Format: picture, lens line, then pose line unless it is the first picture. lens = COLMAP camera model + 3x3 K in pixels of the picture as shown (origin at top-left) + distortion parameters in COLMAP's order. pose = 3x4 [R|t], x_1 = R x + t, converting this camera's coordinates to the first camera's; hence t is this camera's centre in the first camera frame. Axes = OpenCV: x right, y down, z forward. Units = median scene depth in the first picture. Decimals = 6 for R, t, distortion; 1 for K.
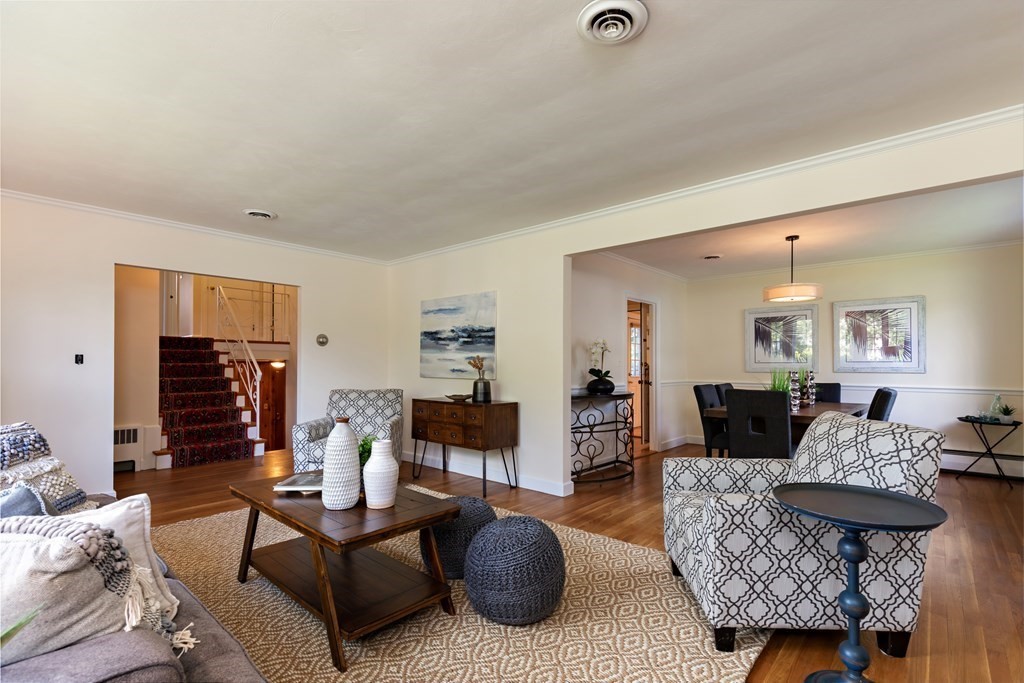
lens RADIAL K [[463.3, 0, 513.7], [0, 463.3, 356.4], [0, 0, 1]] dist [0.001137, 0.000091]
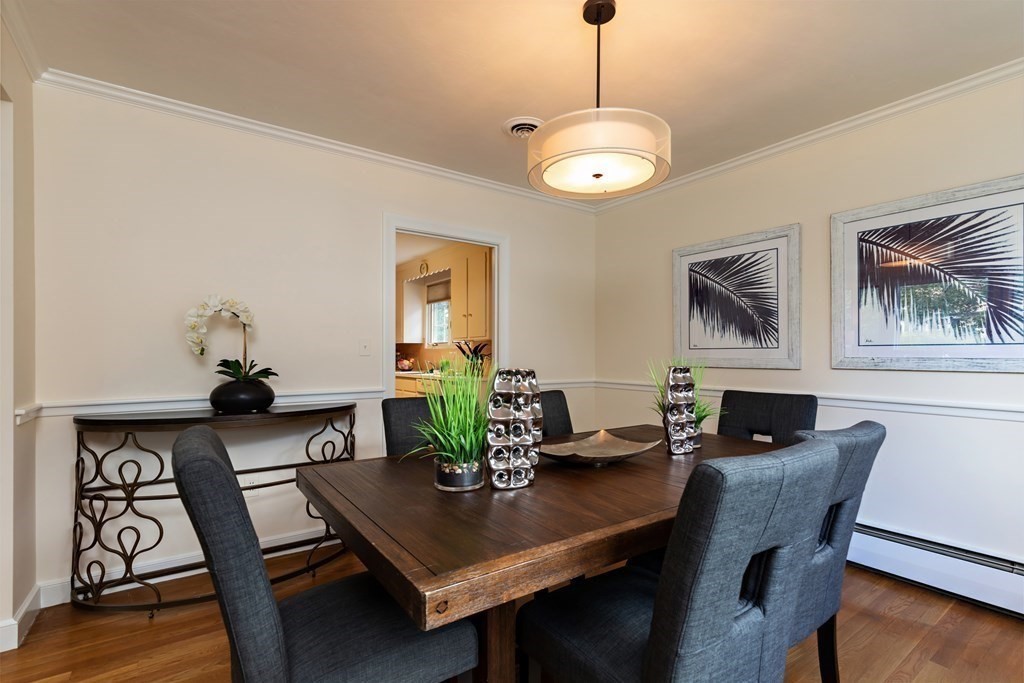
lens RADIAL K [[472.1, 0, 525.8], [0, 472.1, 354.0], [0, 0, 1]] dist [0.016345, 0.000232]
pose [[0.978664, -0.001584, -0.205460, 0.643161], [0.004604, 0.999888, 0.014220, 0.015783], [0.205415, -0.014863, 0.978562, 0.621277]]
